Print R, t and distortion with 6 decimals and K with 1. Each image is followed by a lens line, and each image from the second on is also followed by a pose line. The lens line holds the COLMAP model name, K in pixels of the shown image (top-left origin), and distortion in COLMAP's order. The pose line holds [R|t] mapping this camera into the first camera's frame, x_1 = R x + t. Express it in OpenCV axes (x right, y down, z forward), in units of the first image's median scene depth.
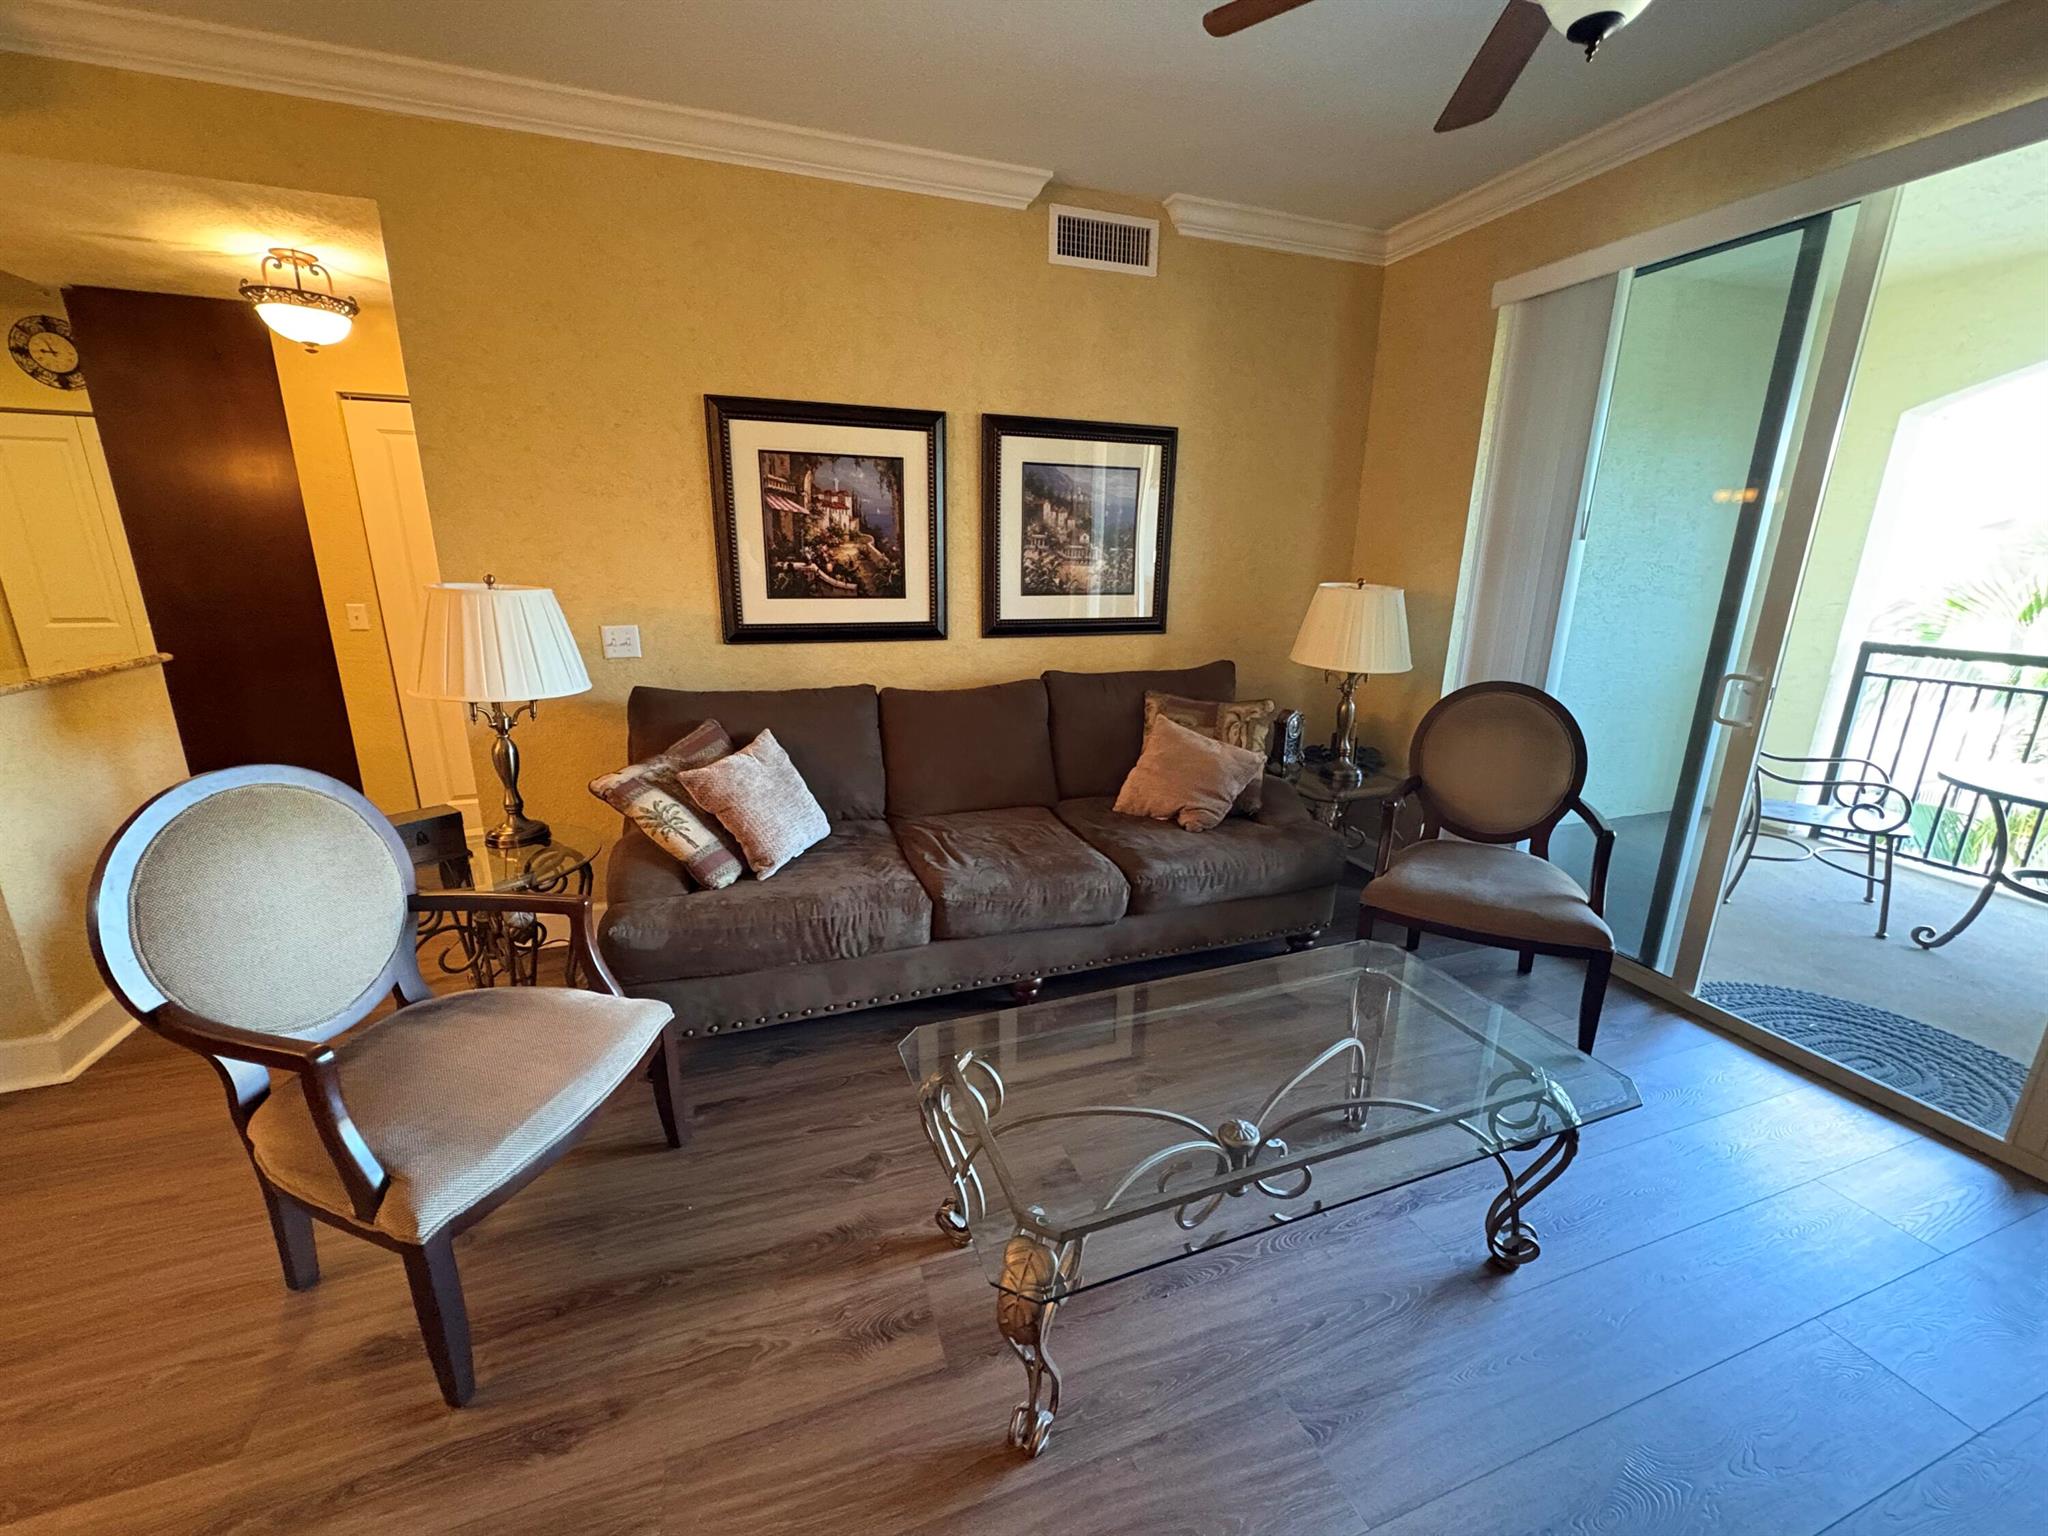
lens RADIAL K [[813.9, 0, 1023.1], [0, 813.9, 769.0], [0, 0, 1]] dist [0.002269, 0.000331]
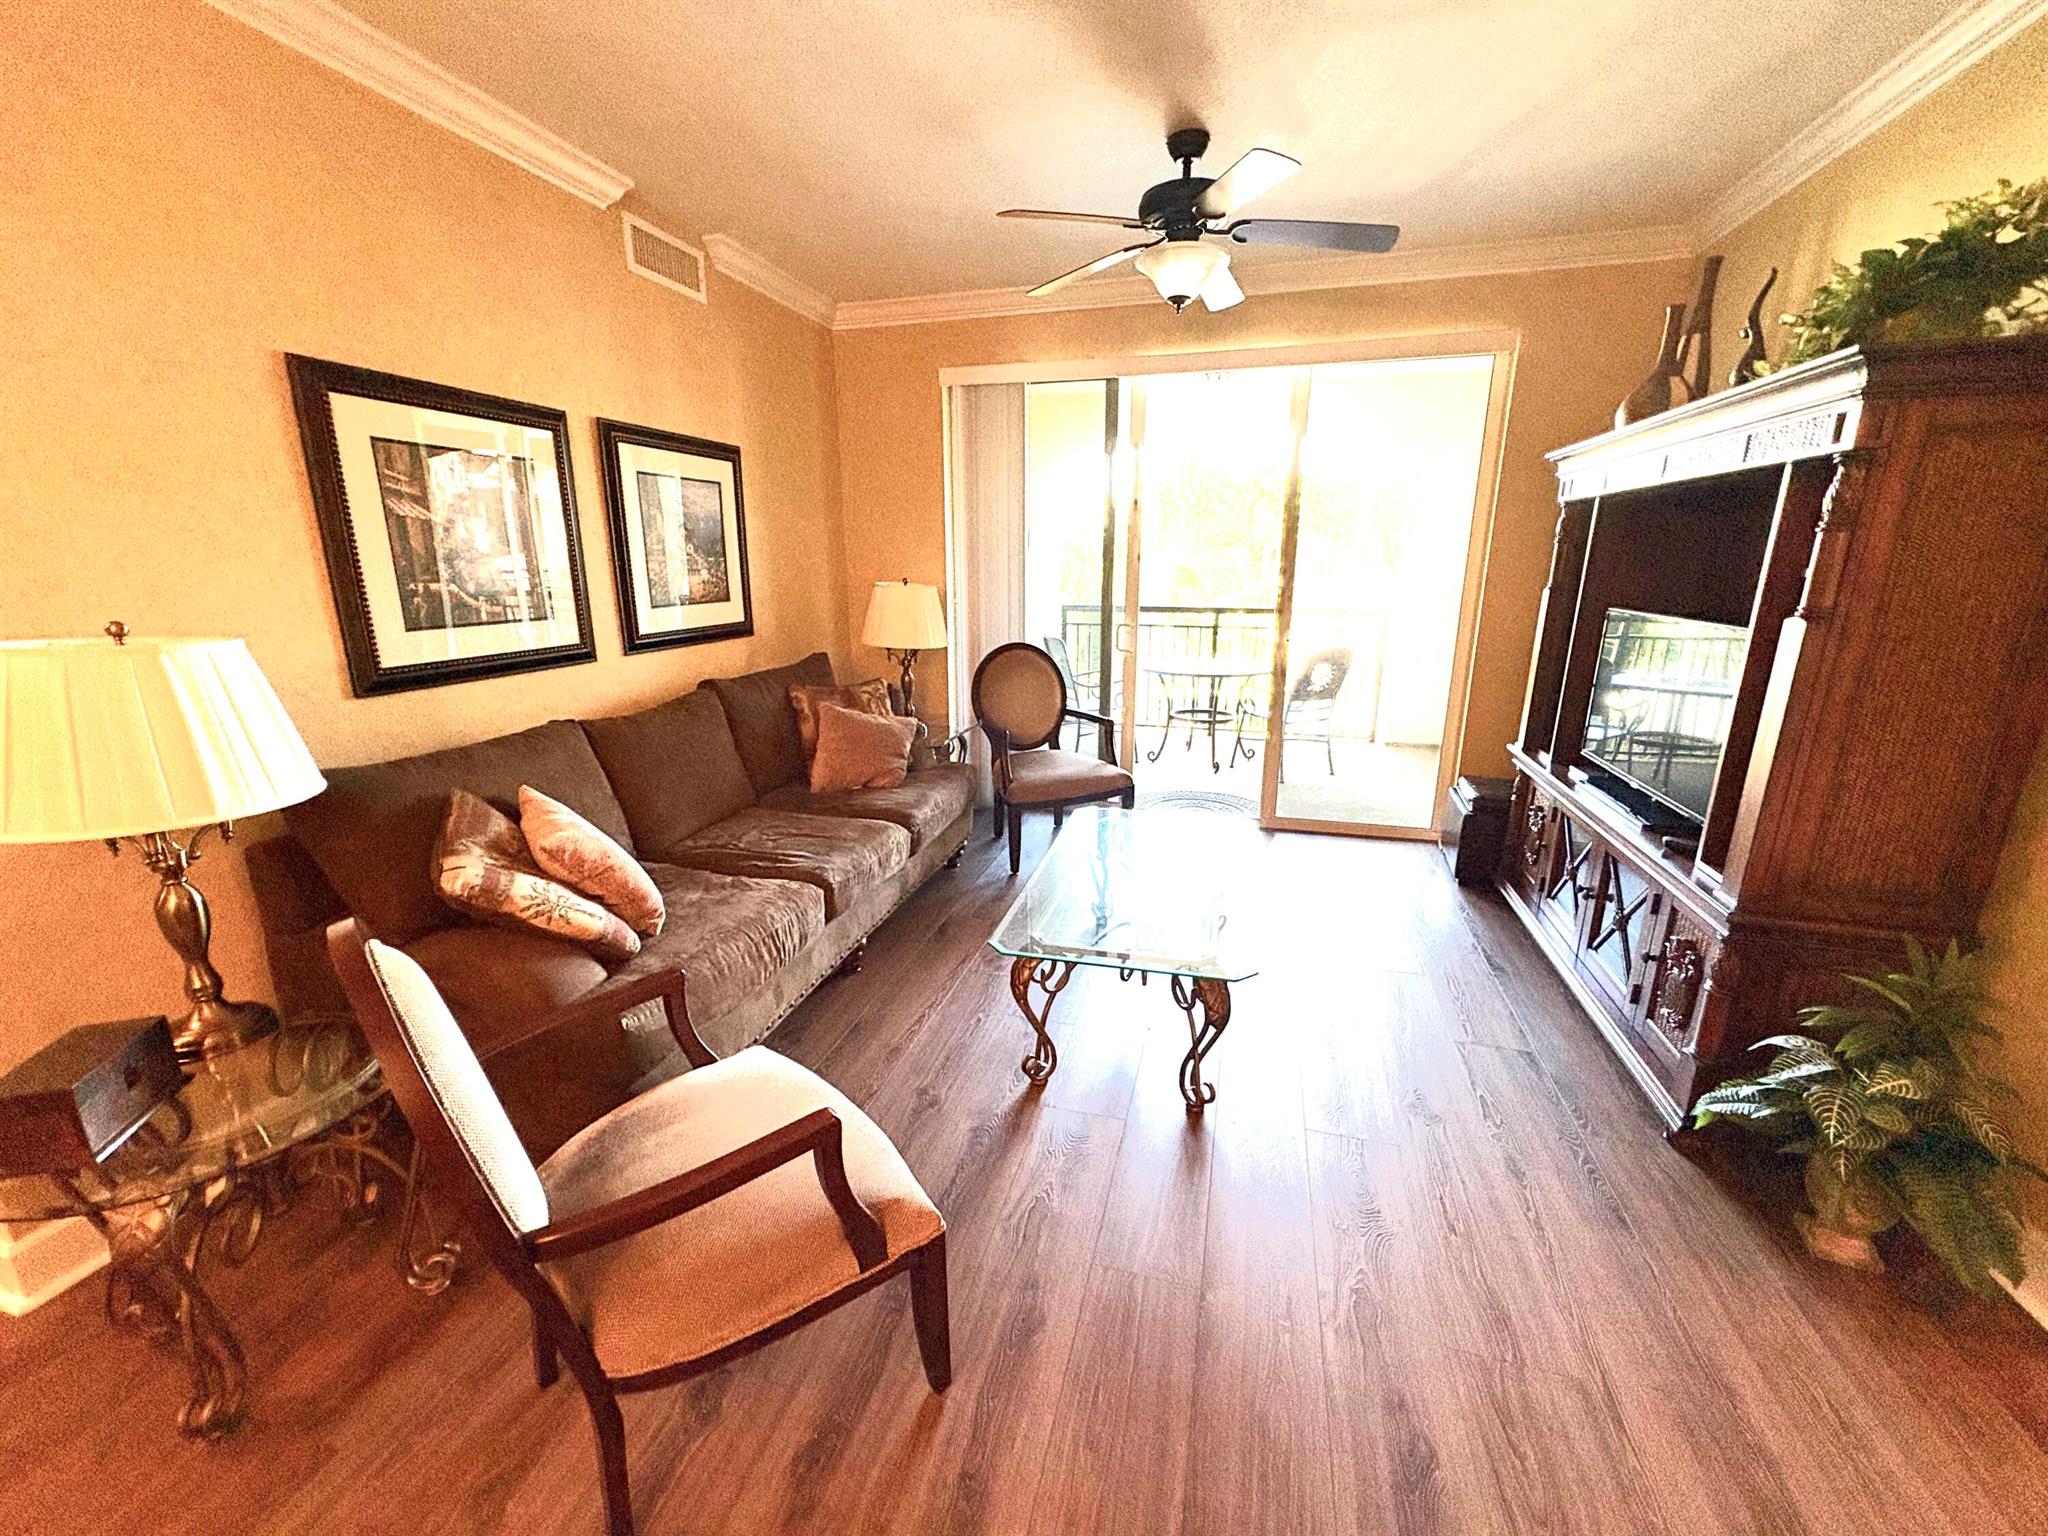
lens RADIAL K [[819.6, 0, 1027.2], [0, 819.6, 774.1], [0, 0, 1]] dist [0.001254, 0.000045]
pose [[0.570158, -0.223239, 0.790622, -0.616892], [0.215626, 0.969297, 0.118190, -0.044663], [-0.792733, 0.103092, 0.600789, 0.086844]]
